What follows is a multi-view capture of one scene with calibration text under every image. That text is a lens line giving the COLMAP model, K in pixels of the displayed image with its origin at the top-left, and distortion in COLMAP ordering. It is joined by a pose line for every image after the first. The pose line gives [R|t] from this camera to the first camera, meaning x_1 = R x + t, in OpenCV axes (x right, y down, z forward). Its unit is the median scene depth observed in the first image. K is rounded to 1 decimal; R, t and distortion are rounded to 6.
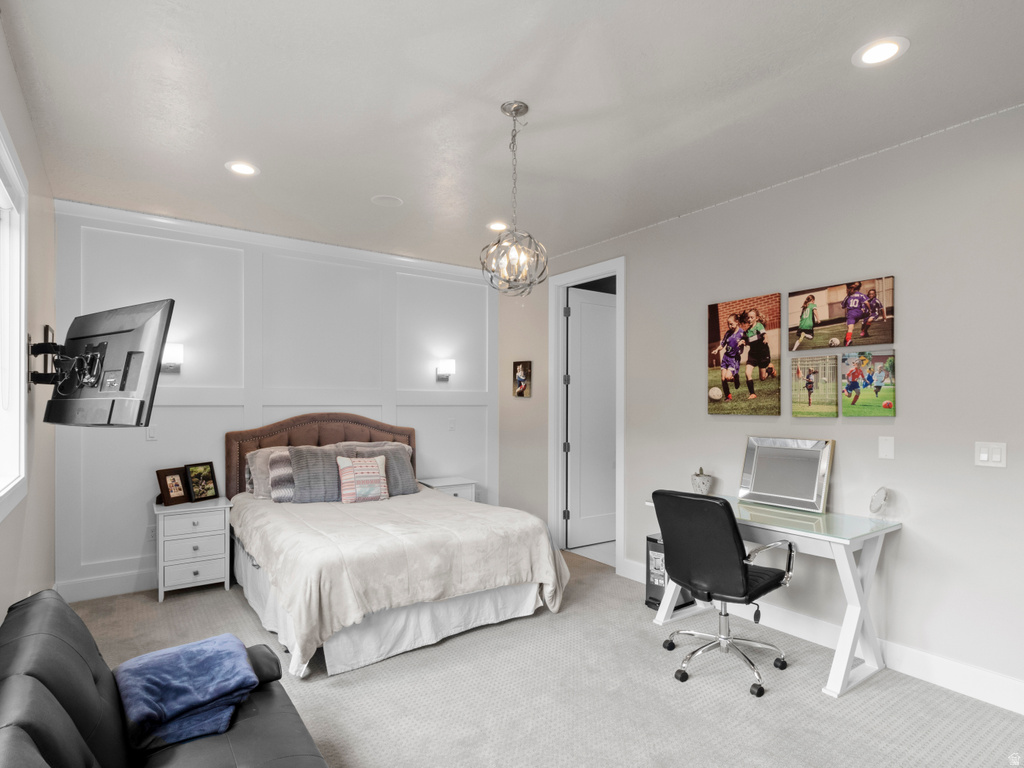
lens RADIAL K [[544.5, 0, 532.6], [0, 544.5, 403.8], [0, 0, 1]] dist [-0.000665, 0.001092]
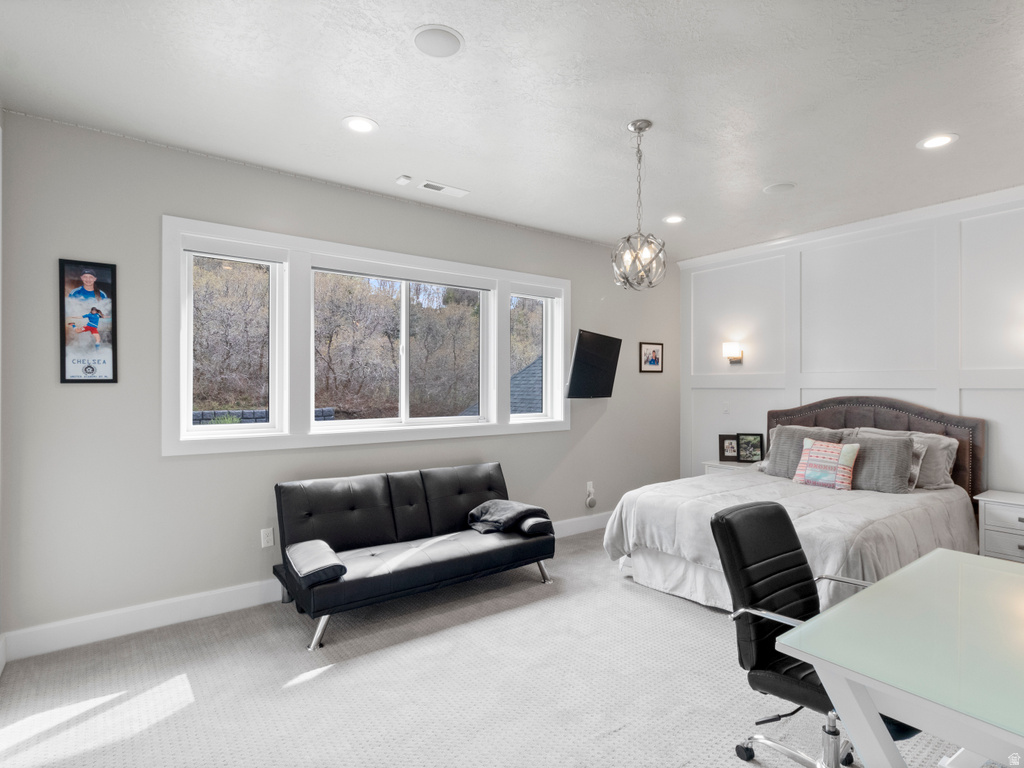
lens RADIAL K [[544.5, 0, 514.3], [0, 544.5, 386.3], [0, 0, 1]] dist [-0.000665, 0.001092]
pose [[0.003124, -0.004389, -0.999985, 0.667817], [0.001247, 0.999990, -0.004385, 0.003598], [0.999994, -0.001233, 0.003130, 0.449369]]
